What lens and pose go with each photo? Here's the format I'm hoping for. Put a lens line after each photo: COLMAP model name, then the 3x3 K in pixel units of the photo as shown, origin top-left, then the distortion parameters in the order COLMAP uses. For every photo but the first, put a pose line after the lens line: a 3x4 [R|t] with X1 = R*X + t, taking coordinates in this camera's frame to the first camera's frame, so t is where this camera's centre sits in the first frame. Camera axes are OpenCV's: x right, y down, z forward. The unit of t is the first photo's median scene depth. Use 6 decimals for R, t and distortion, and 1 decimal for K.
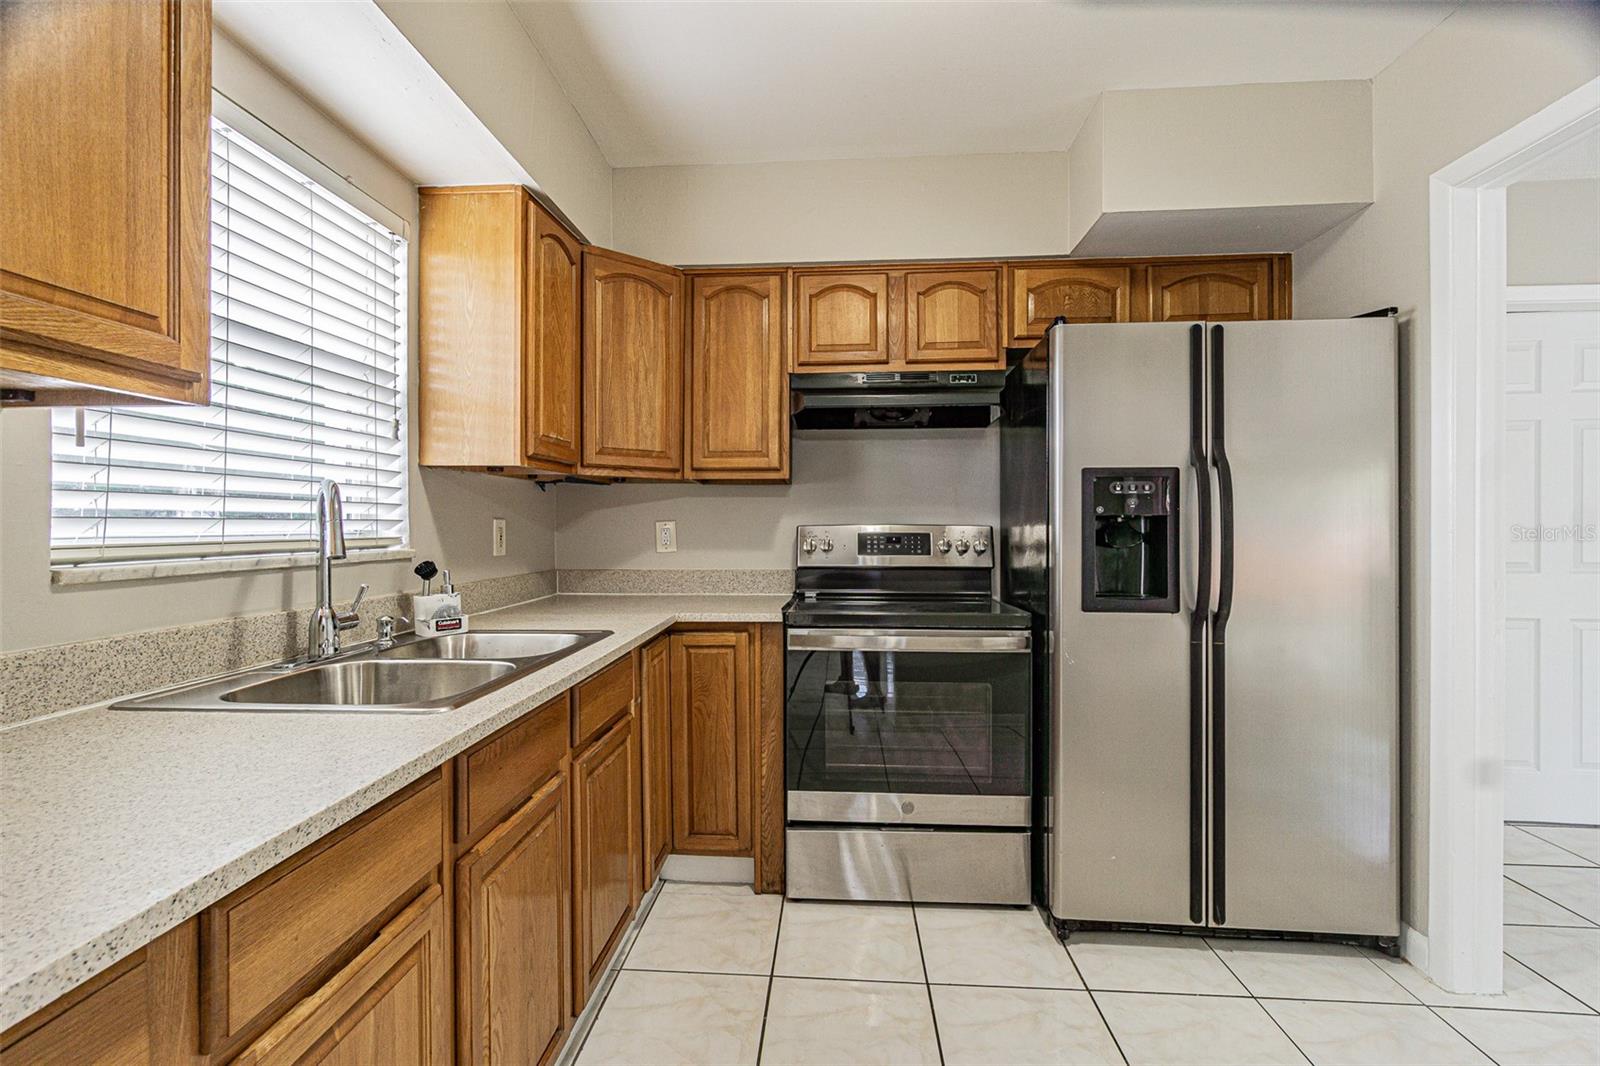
lens RADIAL K [[689.0, 0, 795.3], [0, 689.0, 539.1], [0, 0, 1]] dist [-0.011837, -0.000619]
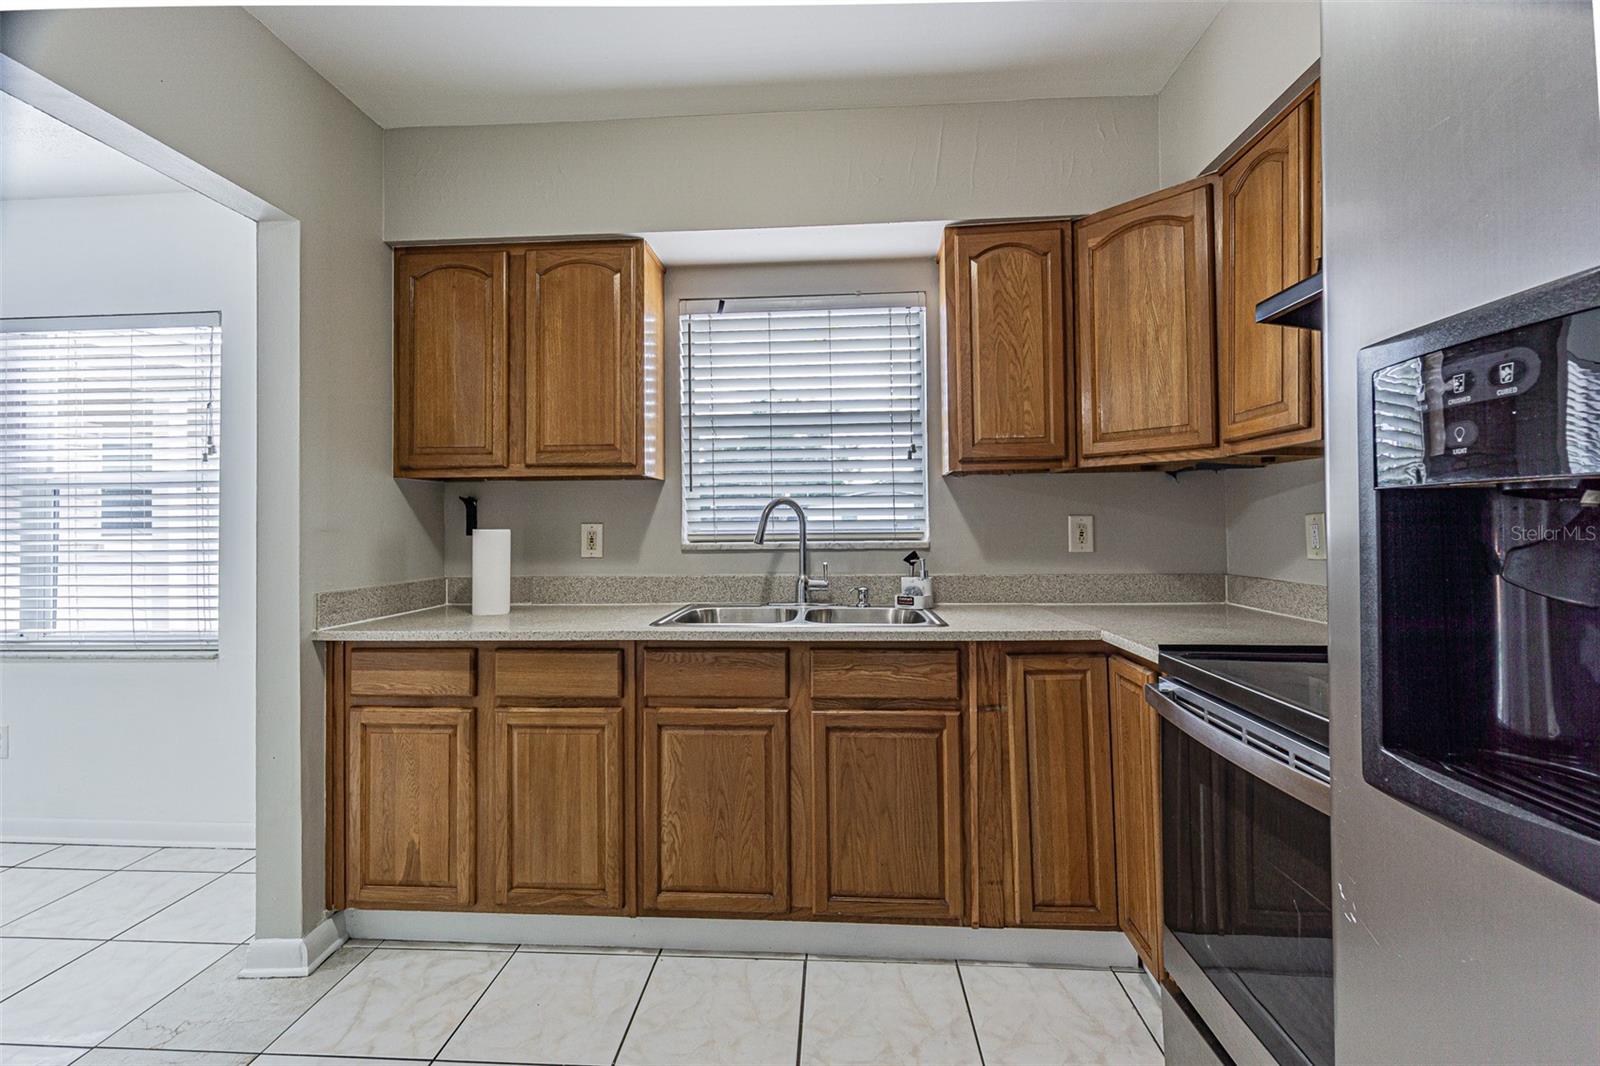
lens RADIAL K [[689.0, 0, 787.2], [0, 689.0, 517.5], [0, 0, 1]] dist [-0.011837, -0.000619]
pose [[0.019951, -0.009128, -0.999759, 0.585593], [-0.009562, 0.999911, -0.009320, -0.013022], [0.999755, 0.009746, 0.019862, 0.563782]]
